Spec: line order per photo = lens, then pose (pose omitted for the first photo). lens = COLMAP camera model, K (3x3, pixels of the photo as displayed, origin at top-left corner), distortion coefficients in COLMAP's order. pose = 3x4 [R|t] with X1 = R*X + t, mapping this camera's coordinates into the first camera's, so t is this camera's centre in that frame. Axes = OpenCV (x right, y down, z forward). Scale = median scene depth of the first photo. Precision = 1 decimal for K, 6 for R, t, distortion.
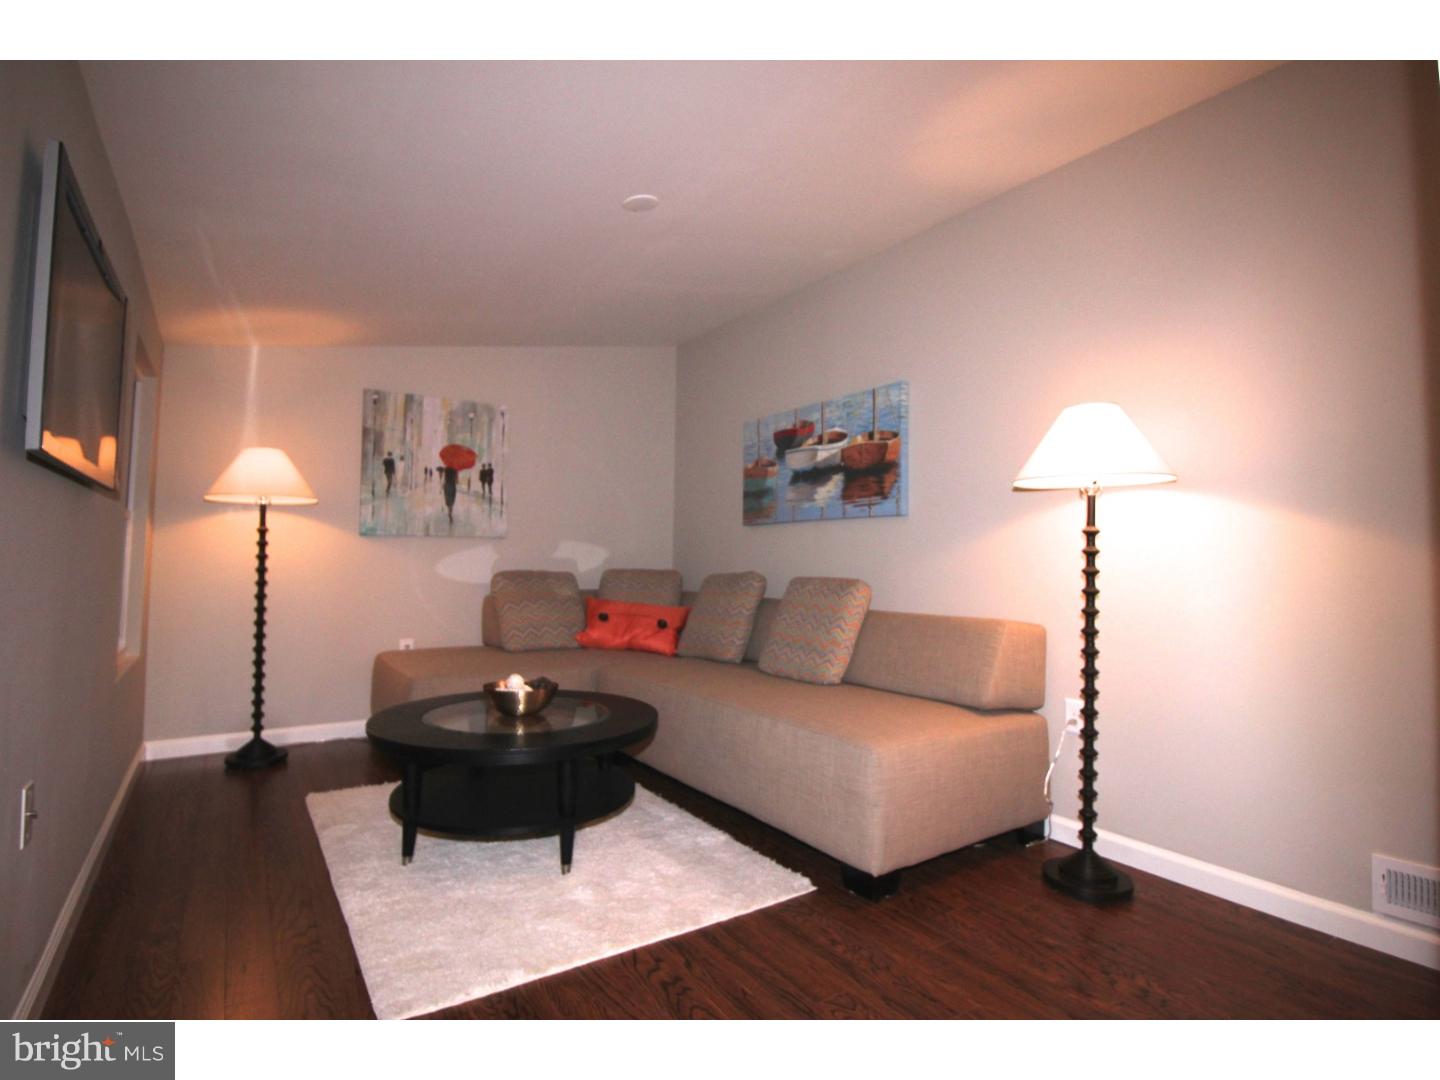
lens RADIAL K [[673.3, 0, 720.0], [0, 673.3, 529.2], [0, 0, 1]] dist [0.000305, 0.000003]
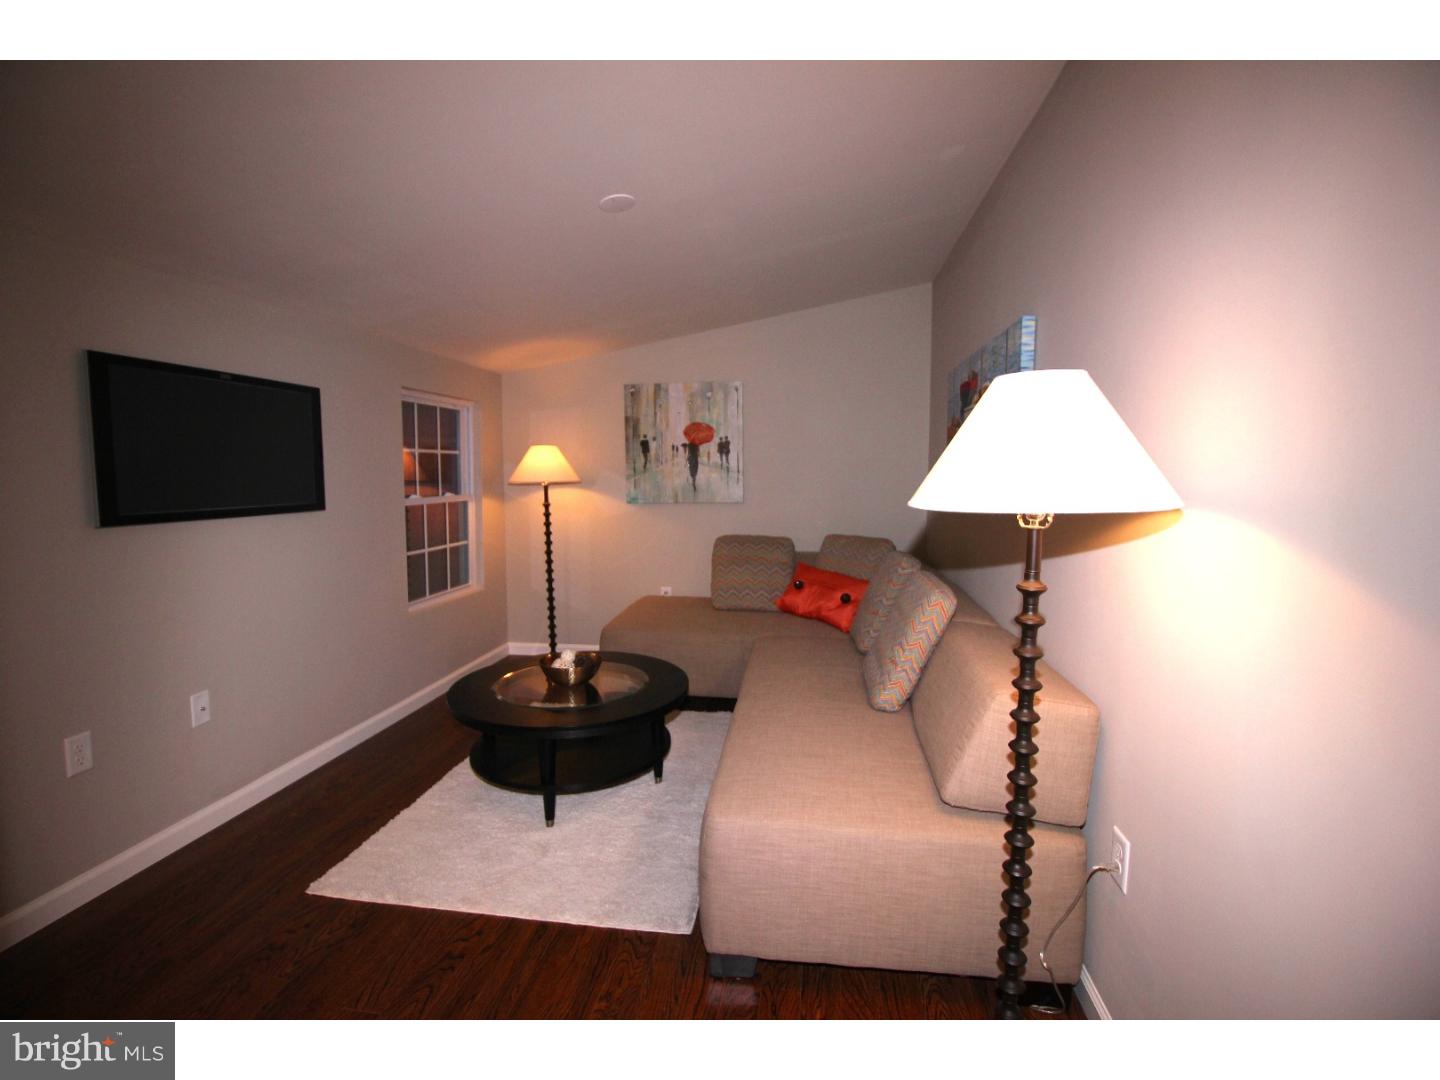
lens RADIAL K [[637.0, 0, 722.0], [0, 637.0, 526.6], [0, 0, 1]] dist [-0.000908, -0.000262]
pose [[0.764451, 0.038530, -0.643530, 0.355934], [0.036160, 0.994078, 0.102473, -0.061204], [0.643668, -0.101605, 0.758531, 0.197543]]
